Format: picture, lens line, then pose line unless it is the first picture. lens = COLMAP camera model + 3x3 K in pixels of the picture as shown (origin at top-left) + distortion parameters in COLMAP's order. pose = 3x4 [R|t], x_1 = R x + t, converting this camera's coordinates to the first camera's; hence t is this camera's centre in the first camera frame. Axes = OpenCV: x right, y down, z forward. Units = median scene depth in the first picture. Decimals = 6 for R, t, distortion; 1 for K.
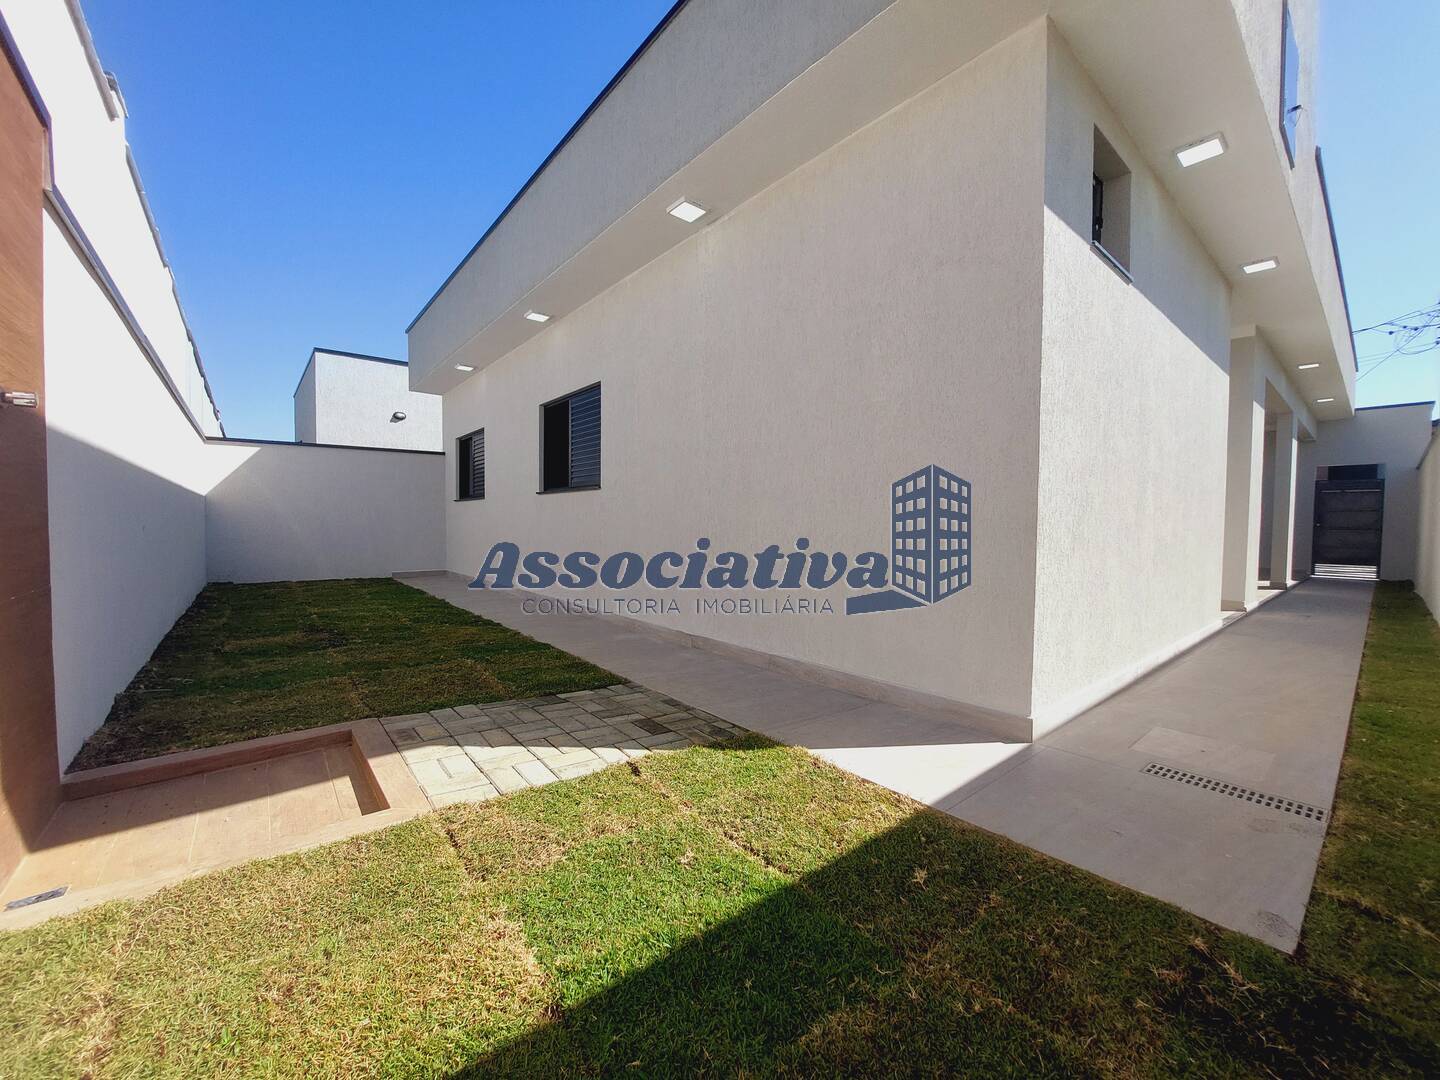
lens RADIAL K [[574.5, 0, 721.3], [0, 574.5, 538.4], [0, 0, 1]] dist [-0.023725, 0.002576]
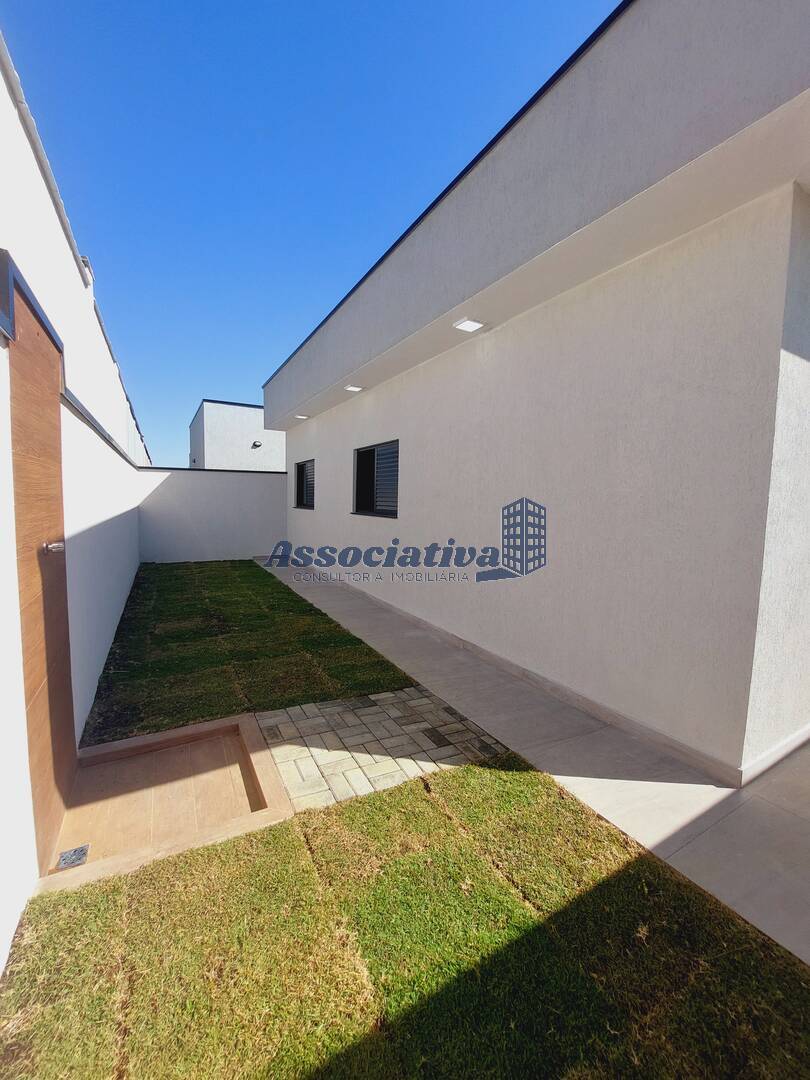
lens RADIAL K [[430.9, 0, 403.4], [0, 430.9, 541.5], [0, 0, 1]] dist [-0.023725, 0.002576]
pose [[0.983540, 0.028410, -0.178445, -0.032464], [-0.019927, 0.998592, 0.049154, -0.222995], [0.179590, -0.044789, 0.982721, -0.017607]]
